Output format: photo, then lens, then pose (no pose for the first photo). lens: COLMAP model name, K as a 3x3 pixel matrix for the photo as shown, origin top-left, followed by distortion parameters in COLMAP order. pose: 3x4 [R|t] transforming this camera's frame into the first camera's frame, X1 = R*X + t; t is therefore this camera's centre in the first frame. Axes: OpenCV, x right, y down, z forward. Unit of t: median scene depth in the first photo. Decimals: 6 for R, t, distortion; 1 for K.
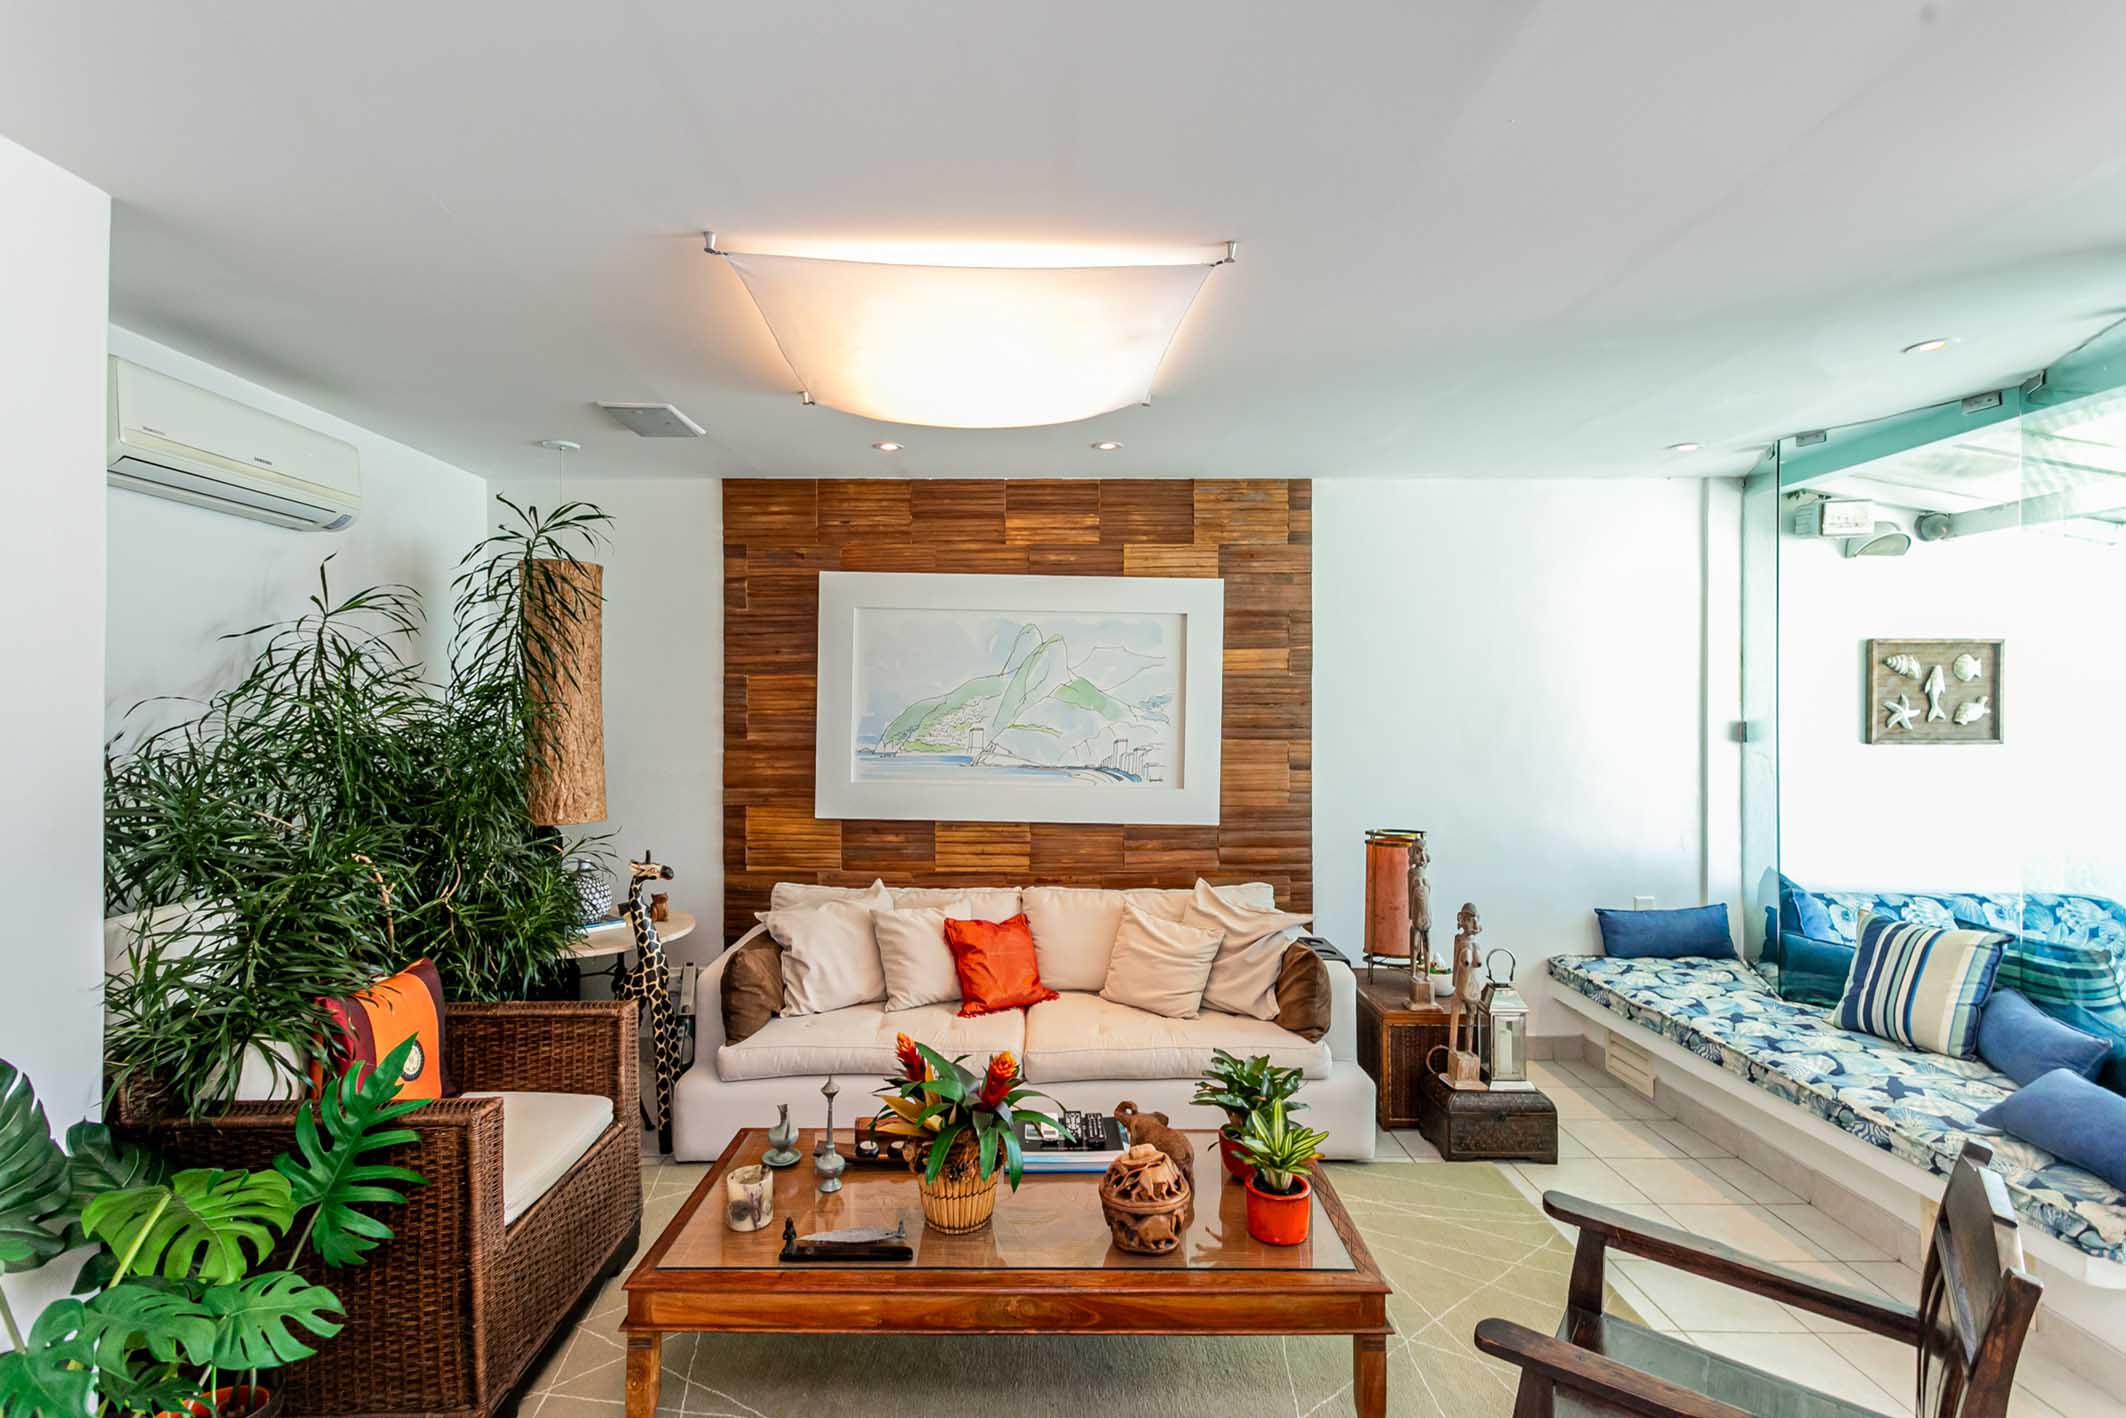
lens RADIAL K [[993.3, 0, 1065.4], [0, 993.3, 716.7], [0, 0, 1]] dist [0.010012, 0.000543]
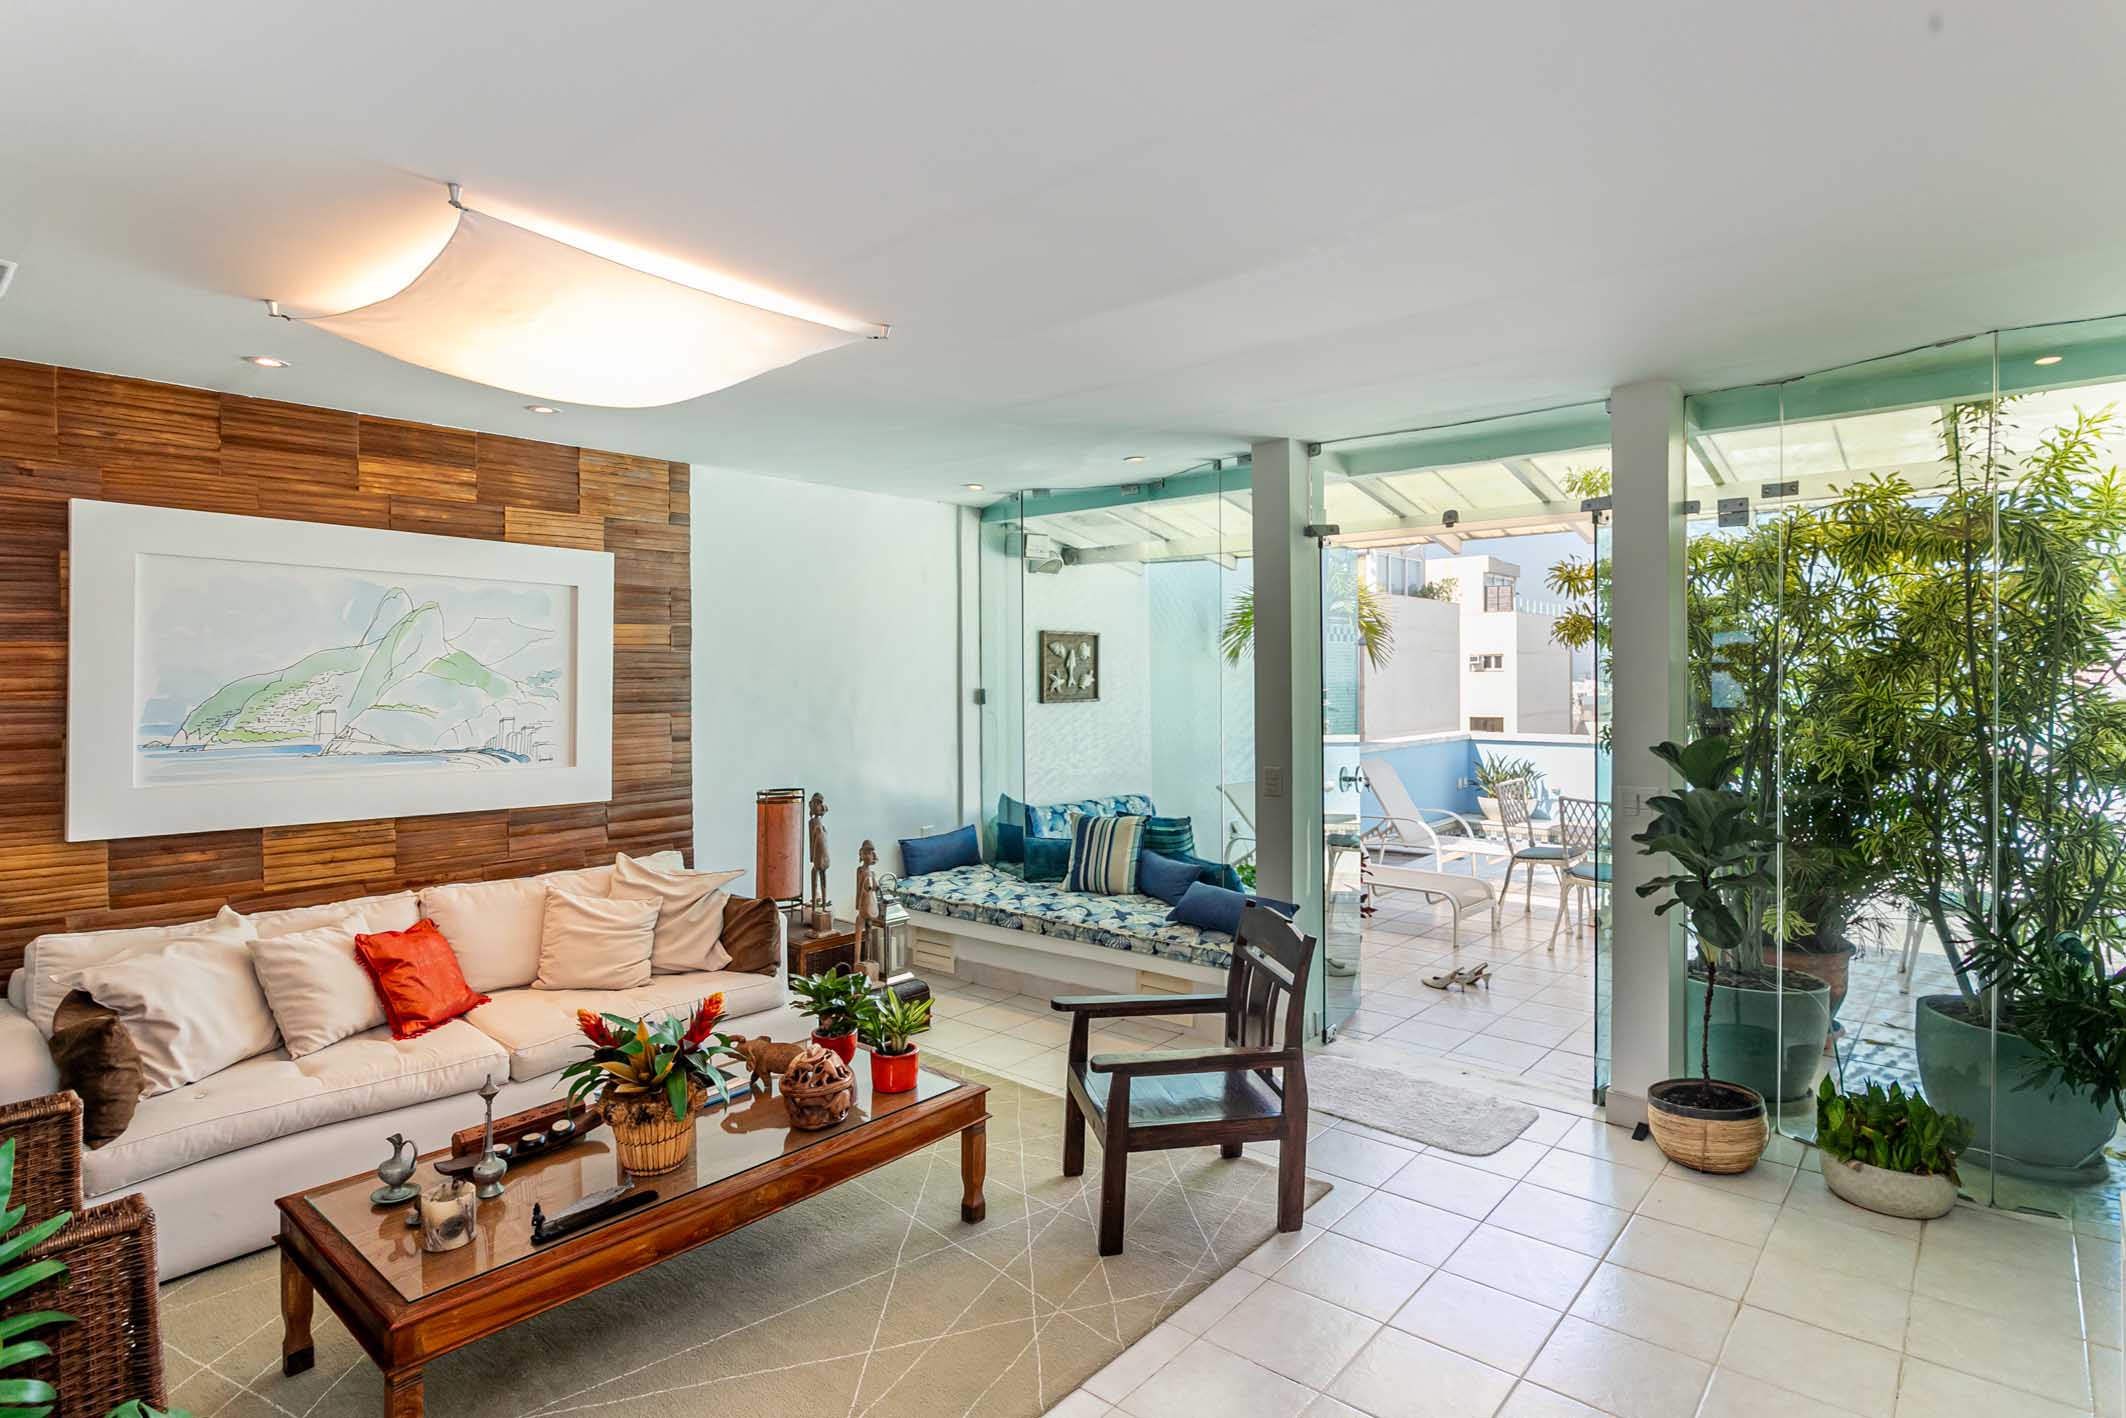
lens RADIAL K [[1069.2, 0, 1069.9], [0, 1069.2, 699.5], [0, 0, 1]] dist [-0.023205, 0.014029]
pose [[0.656572, -0.021439, 0.753959, -0.348887], [0.012092, 0.999767, 0.017898, -0.005651], [-0.754166, -0.002635, 0.656678, -0.045416]]
